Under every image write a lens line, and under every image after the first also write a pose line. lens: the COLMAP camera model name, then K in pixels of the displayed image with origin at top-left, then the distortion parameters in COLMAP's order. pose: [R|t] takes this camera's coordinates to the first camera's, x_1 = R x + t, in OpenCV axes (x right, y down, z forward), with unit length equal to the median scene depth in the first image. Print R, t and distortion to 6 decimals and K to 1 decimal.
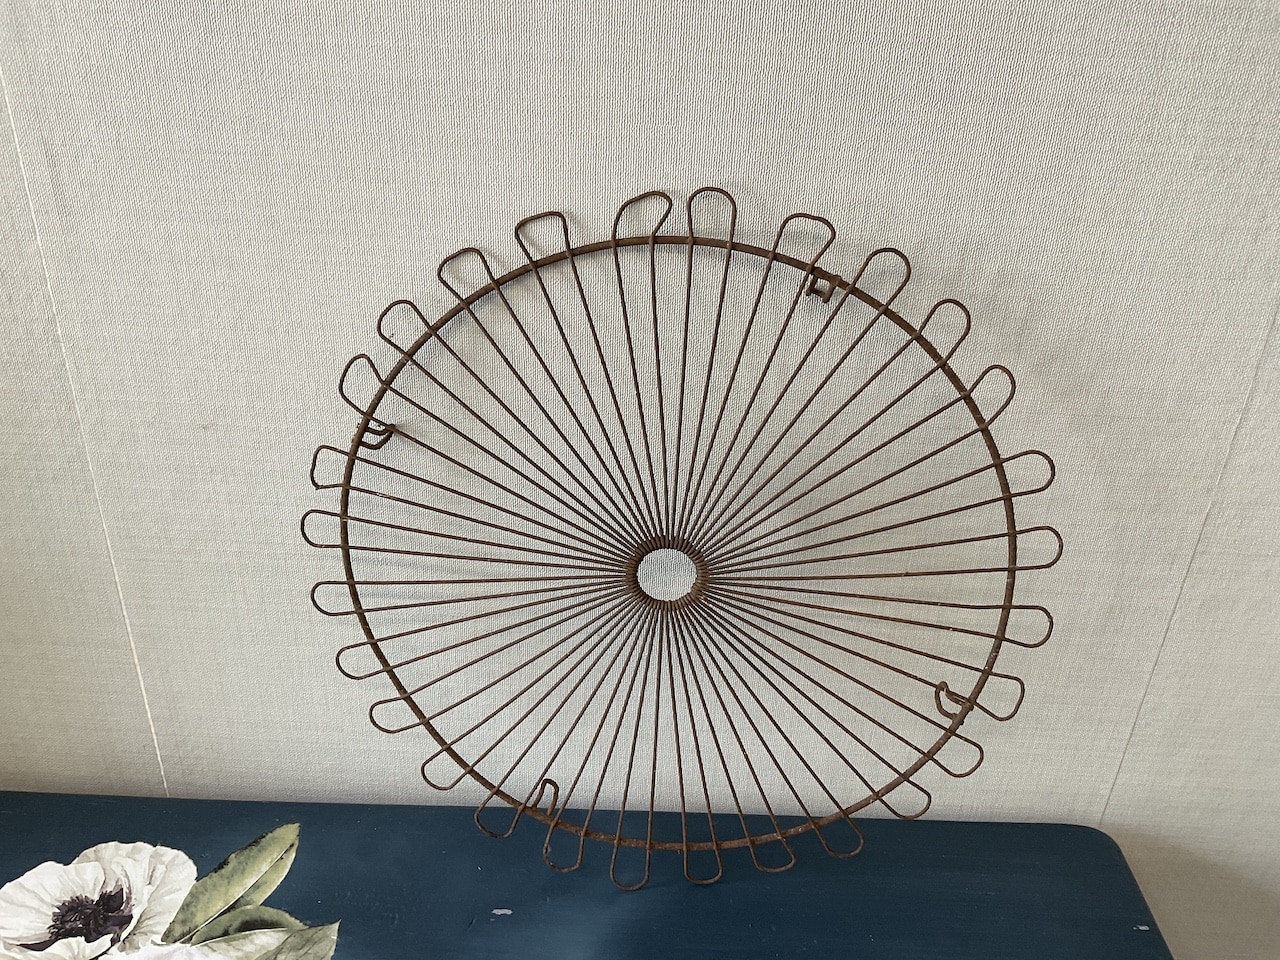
lens RADIAL K [[1076.3, 0, 631.6], [0, 1076.3, 477.3], [0, 0, 1]] dist [0.010176, -0.023480]
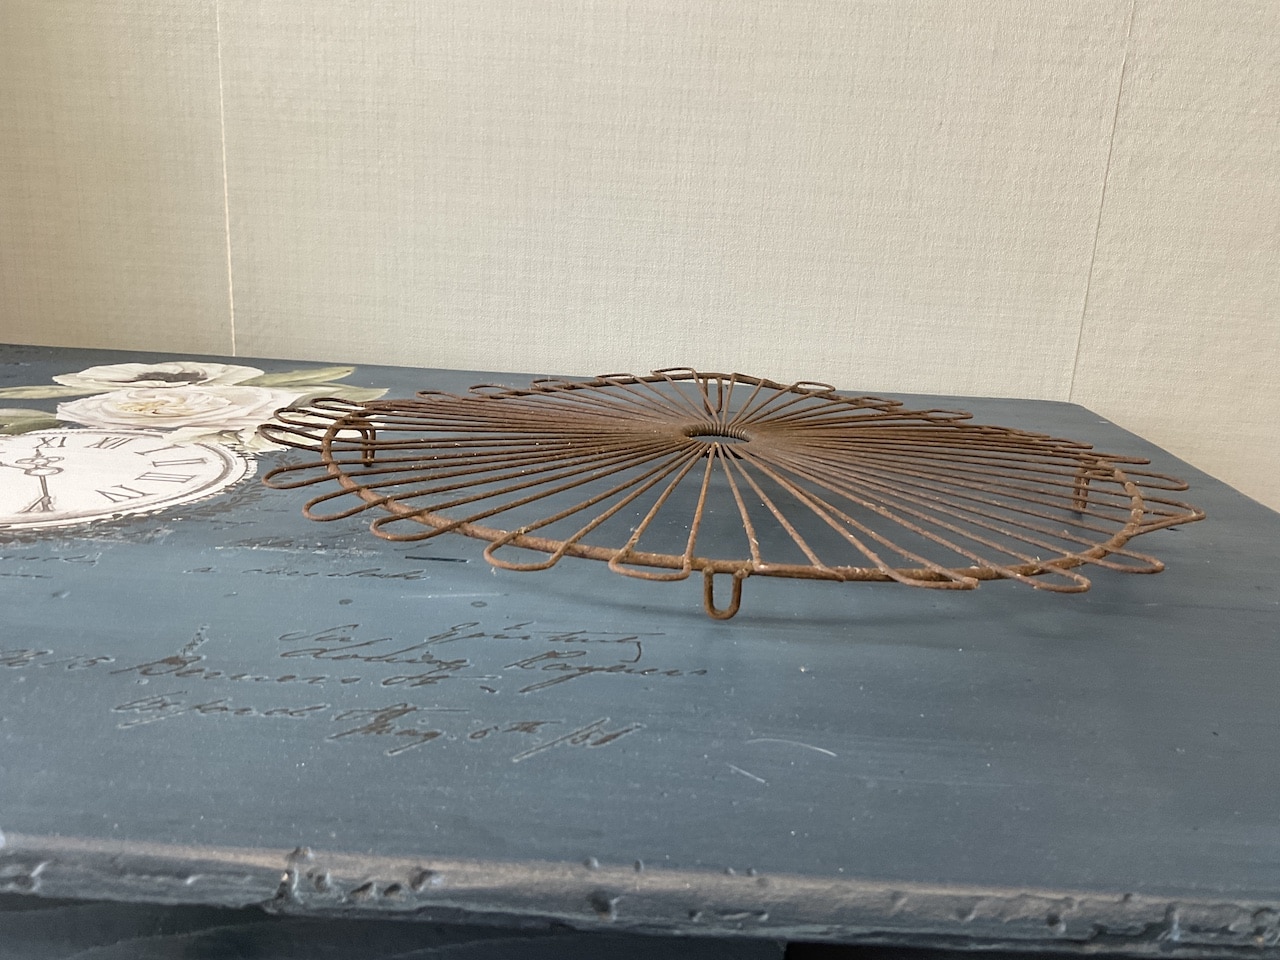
lens RADIAL K [[1076.3, 0, 639.5], [0, 1076.3, 481.4], [0, 0, 1]] dist [0.010176, -0.023480]
pose [[0.999736, 0.018349, -0.013800, 0.010851], [-0.021112, 0.970913, -0.238502, 0.760786], [0.009022, 0.238730, 0.971044, -0.074561]]
